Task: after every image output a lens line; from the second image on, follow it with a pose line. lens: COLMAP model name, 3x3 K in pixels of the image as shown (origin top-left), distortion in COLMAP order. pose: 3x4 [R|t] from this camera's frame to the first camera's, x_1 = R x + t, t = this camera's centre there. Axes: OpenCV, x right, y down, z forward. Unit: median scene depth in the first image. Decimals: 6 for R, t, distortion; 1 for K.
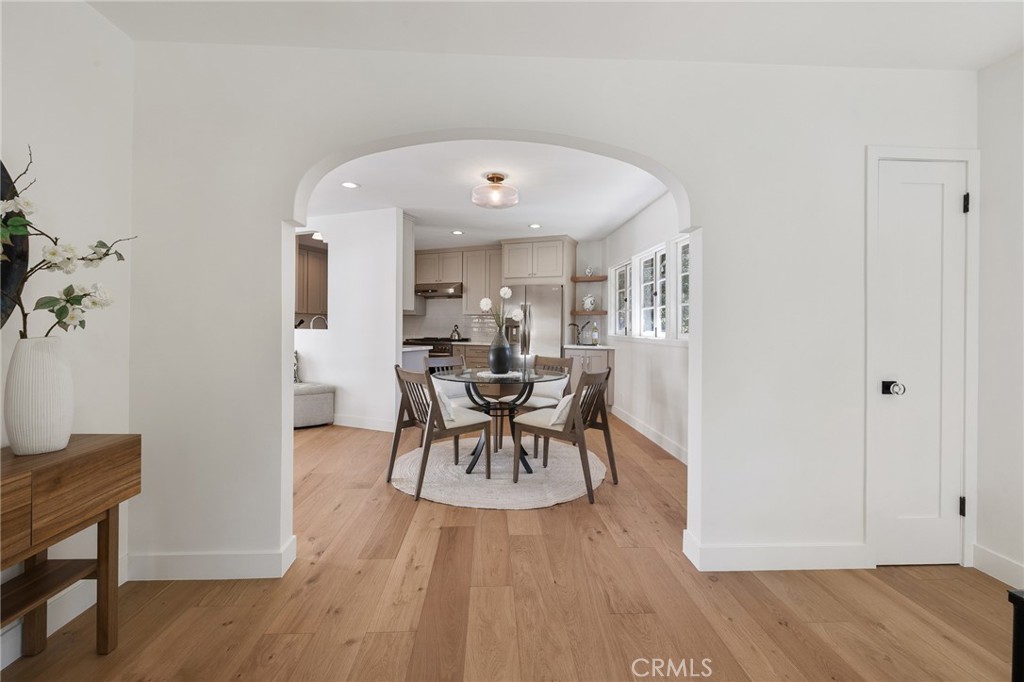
lens RADIAL K [[433.0, 0, 516.5], [0, 433.0, 332.9], [0, 0, 1]] dist [0.002314, -0.000093]
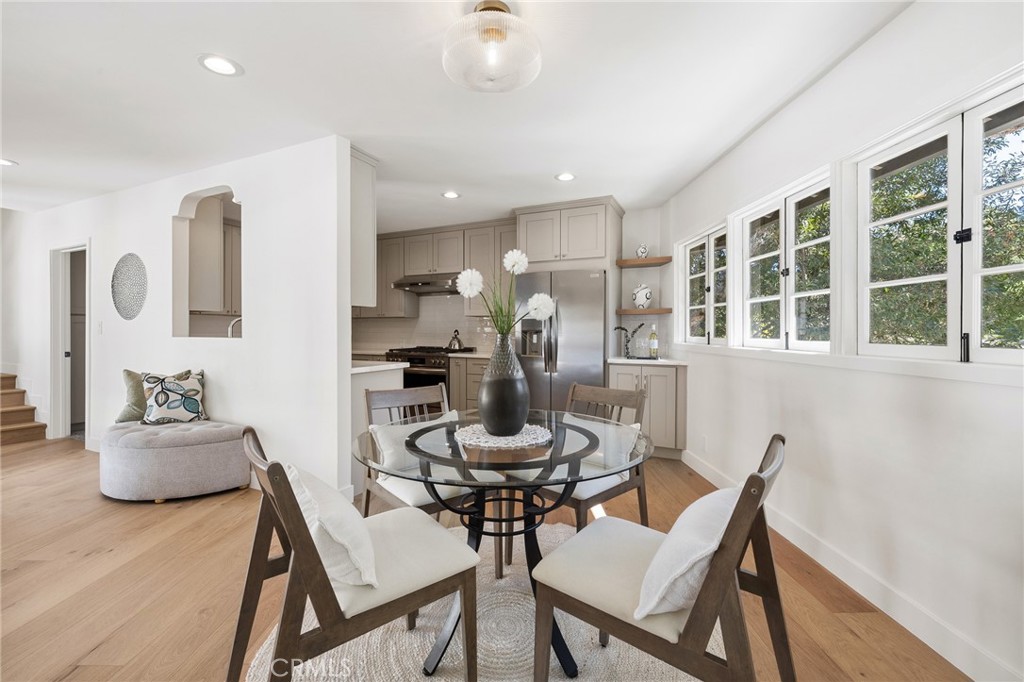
lens RADIAL K [[433.0, 0, 512.8], [0, 433.0, 335.5], [0, 0, 1]] dist [0.002314, -0.000093]
pose [[0.998344, -0.005981, -0.057221, -0.000653], [0.005768, 0.999976, -0.003893, -0.005999], [0.057243, 0.003557, 0.998354, 0.307198]]
